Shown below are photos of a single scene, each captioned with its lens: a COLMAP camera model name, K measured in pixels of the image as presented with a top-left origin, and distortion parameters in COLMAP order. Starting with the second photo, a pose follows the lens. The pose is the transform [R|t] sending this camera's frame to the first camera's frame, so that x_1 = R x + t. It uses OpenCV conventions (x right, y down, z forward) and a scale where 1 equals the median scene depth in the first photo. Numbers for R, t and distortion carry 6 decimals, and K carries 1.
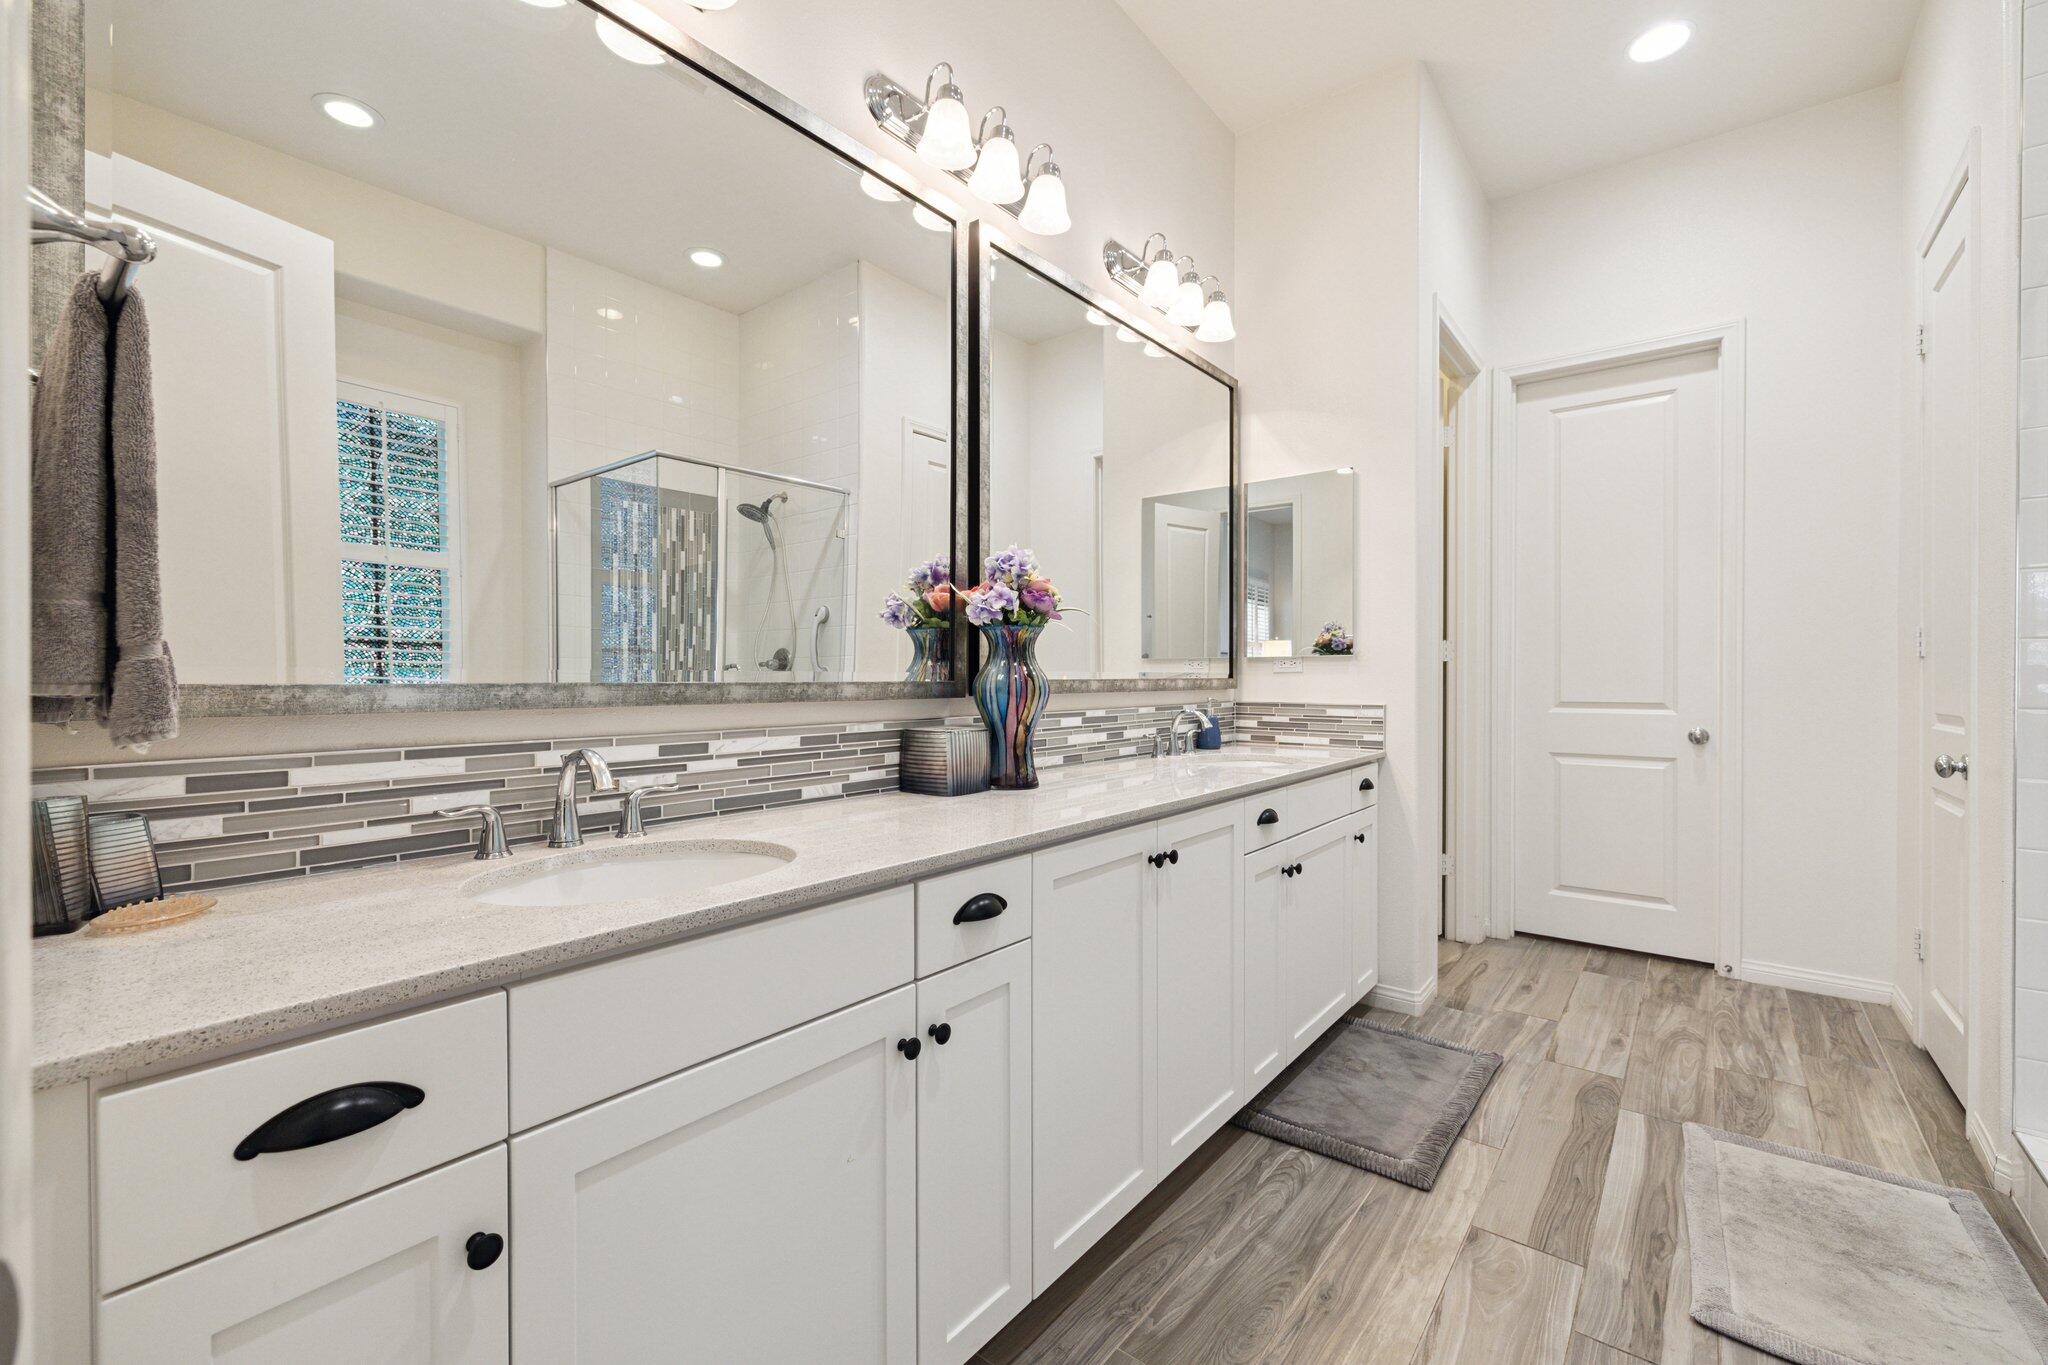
lens RADIAL K [[867.3, 0, 1023.5], [0, 867.3, 669.6], [0, 0, 1]] dist [0.000274, -0.000313]
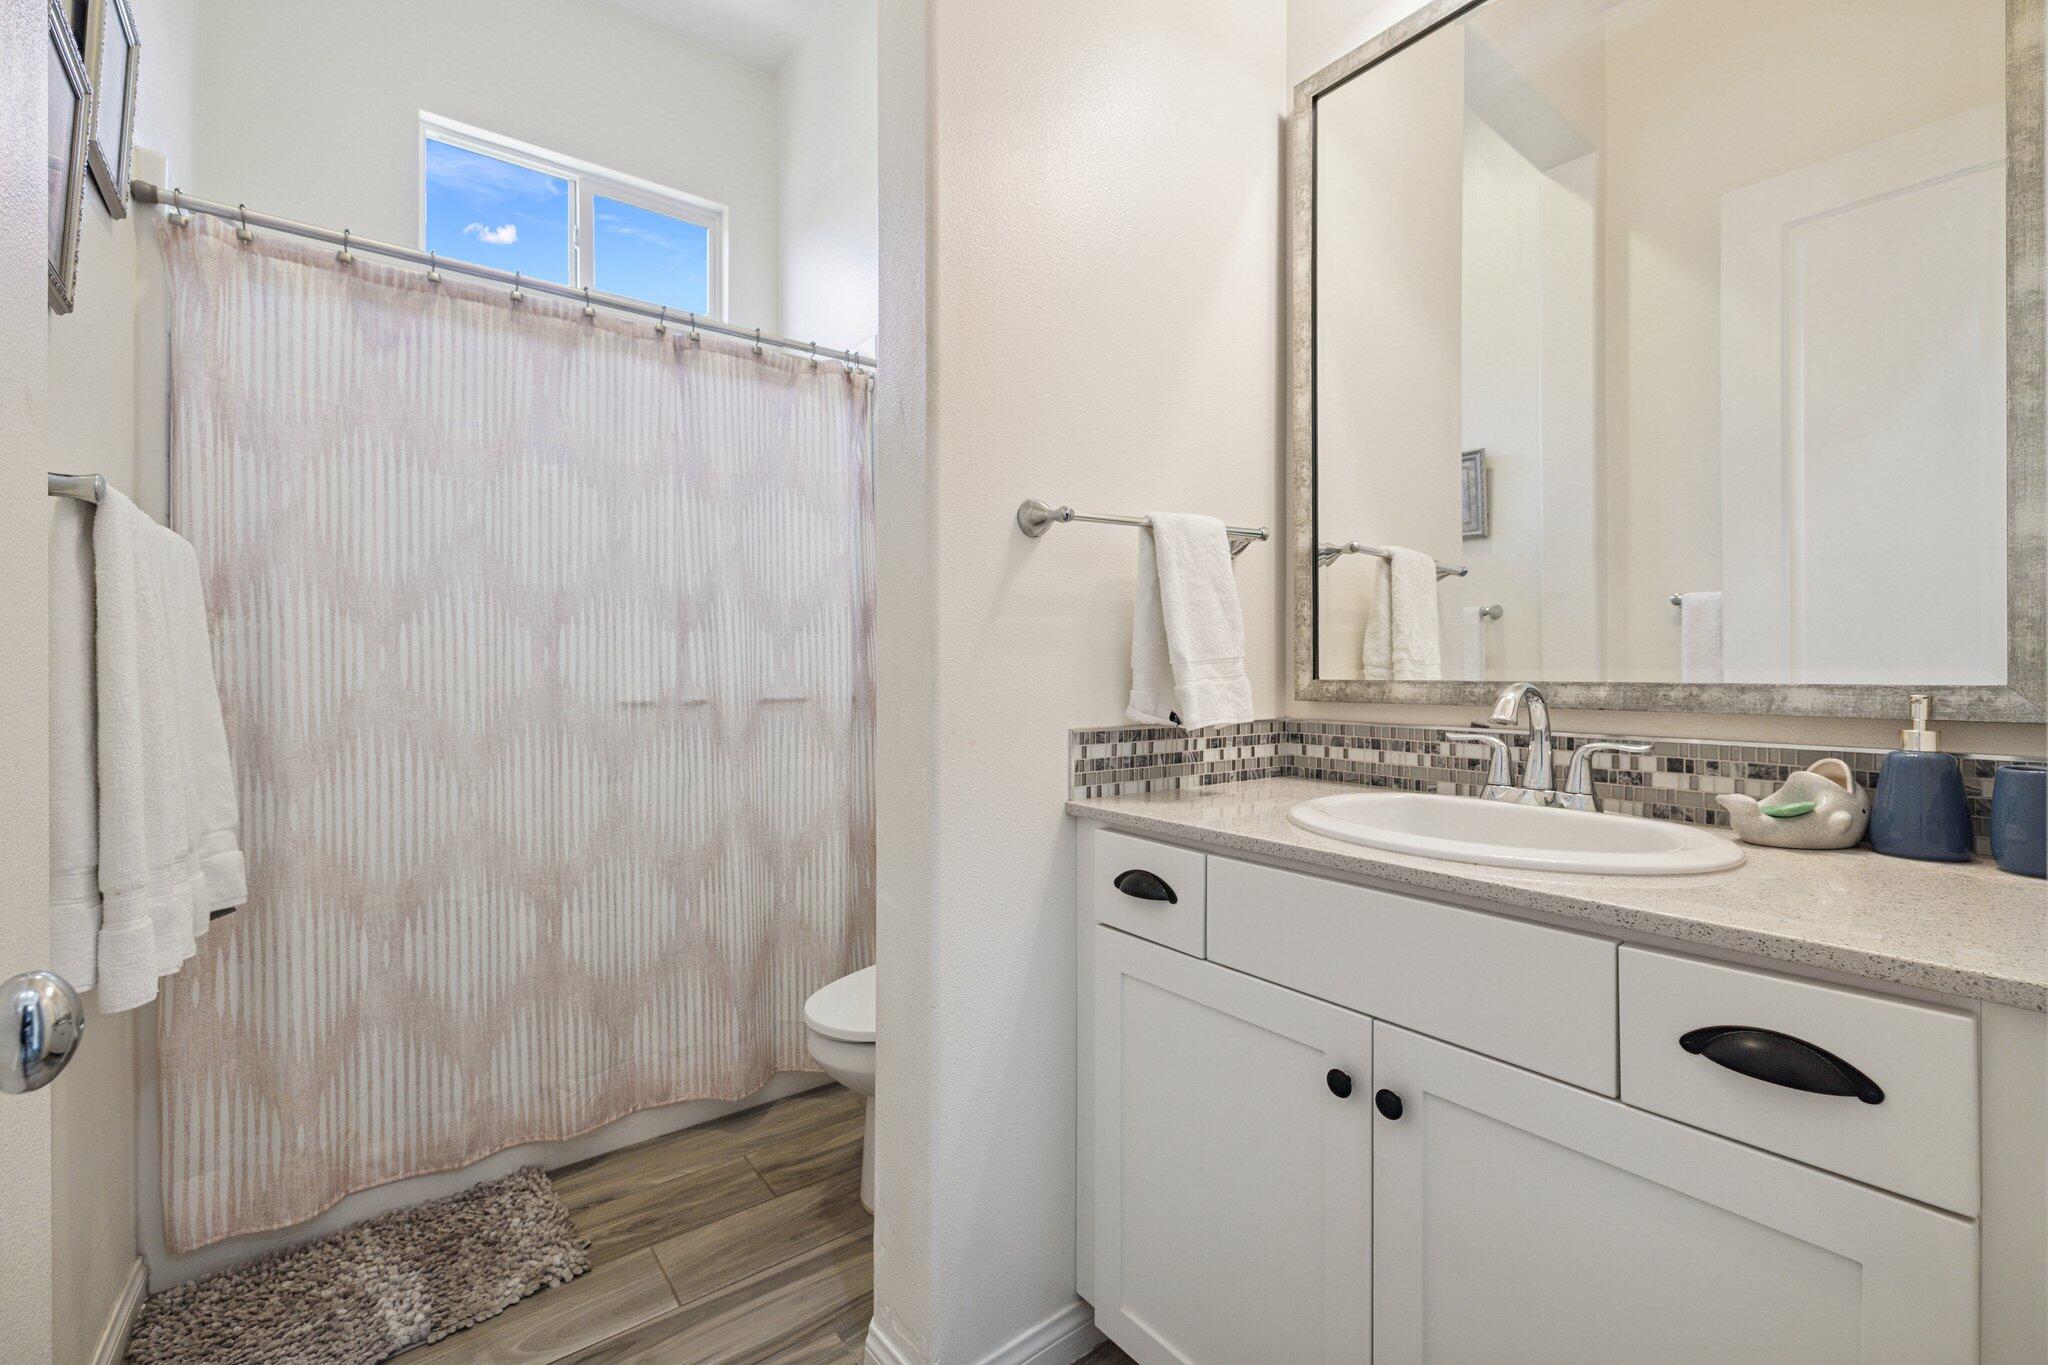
lens RADIAL K [[867.3, 0, 1023.5], [0, 867.3, 669.6], [0, 0, 1]] dist [0.000274, -0.000313]
pose [[-0.255221, -0.006983, -0.966858, 0.497453], [0.005888, 0.999944, -0.008777, 0.004973], [0.966865, -0.007933, -0.255166, 0.544735]]
